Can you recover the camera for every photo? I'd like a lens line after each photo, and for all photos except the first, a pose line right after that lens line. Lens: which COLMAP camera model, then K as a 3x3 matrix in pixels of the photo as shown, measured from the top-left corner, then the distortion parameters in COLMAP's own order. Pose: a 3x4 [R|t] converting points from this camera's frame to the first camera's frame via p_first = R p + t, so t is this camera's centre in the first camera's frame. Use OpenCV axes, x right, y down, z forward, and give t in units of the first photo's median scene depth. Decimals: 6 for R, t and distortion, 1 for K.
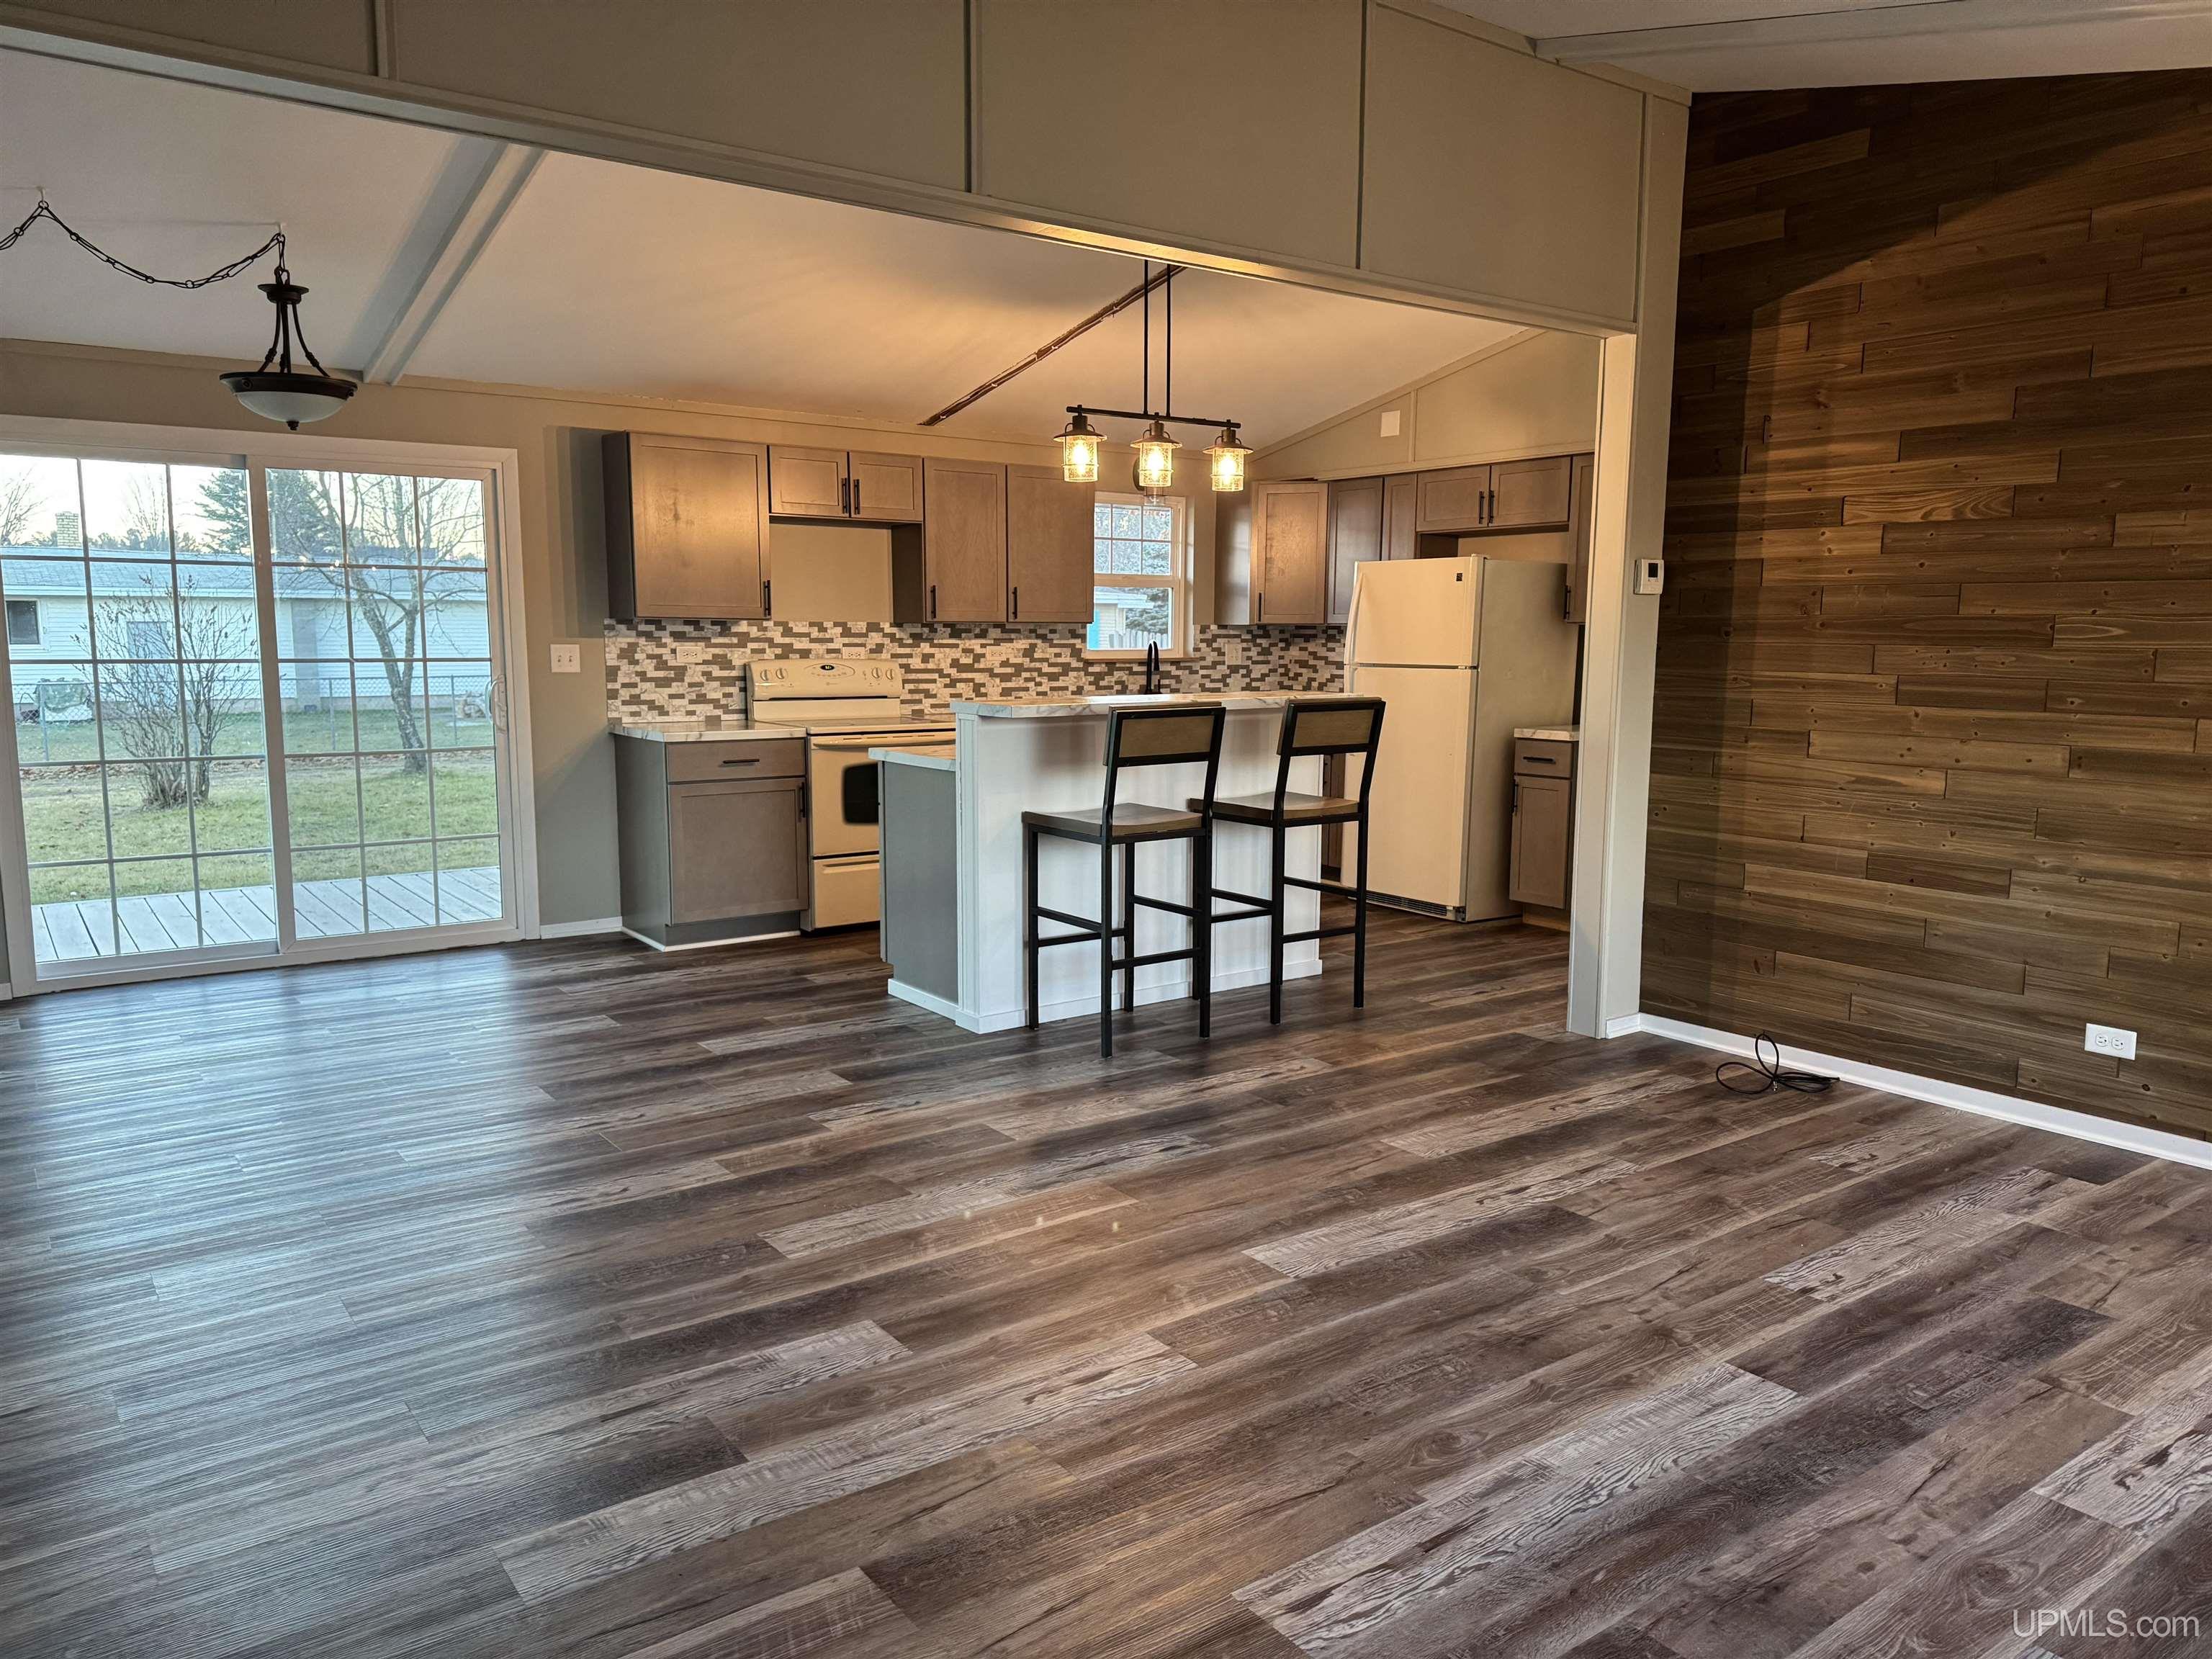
lens RADIAL K [[1591.7, 0, 1074.0], [0, 1591.7, 847.5], [0, 0, 1]] dist [0.232300, -0.252280]
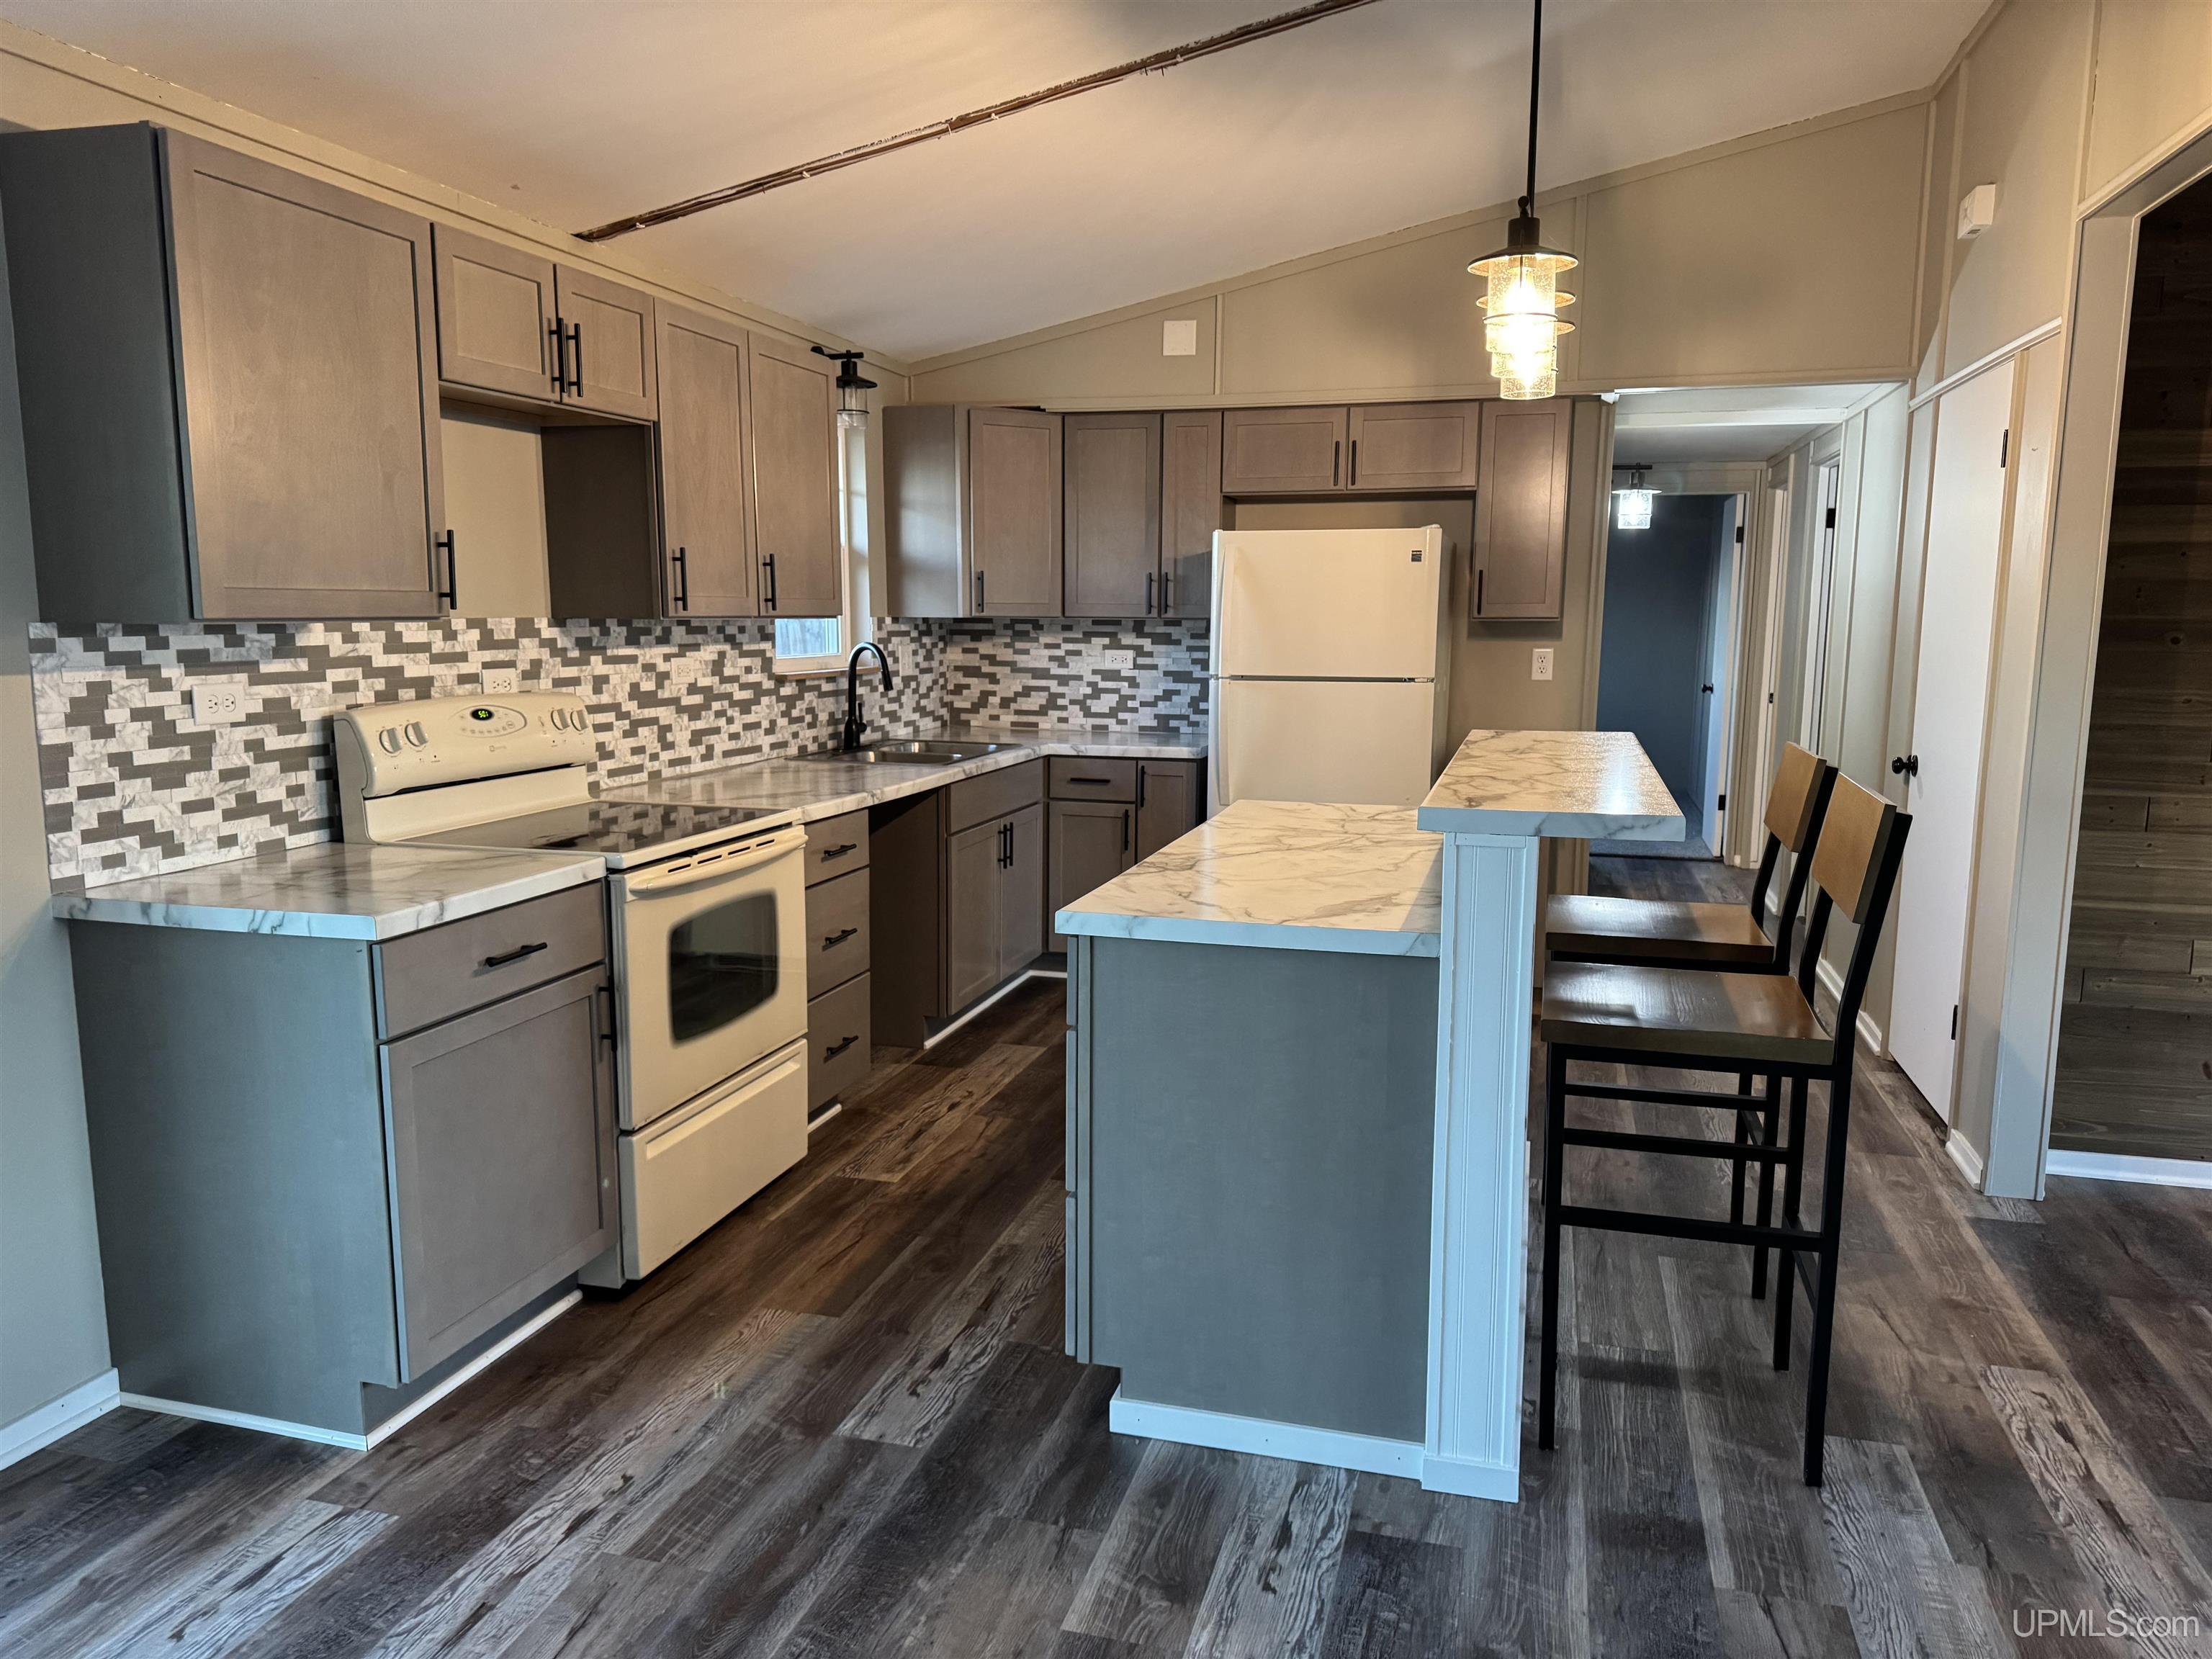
lens RADIAL K [[1591.7, 0, 1074.0], [0, 1591.7, 847.5], [0, 0, 1]] dist [0.232300, -0.252280]
pose [[0.765236, -0.098917, 0.636105, -0.341624], [0.086847, 0.994954, 0.050242, -0.083781], [-0.637865, 0.016796, 0.769965, 0.522980]]
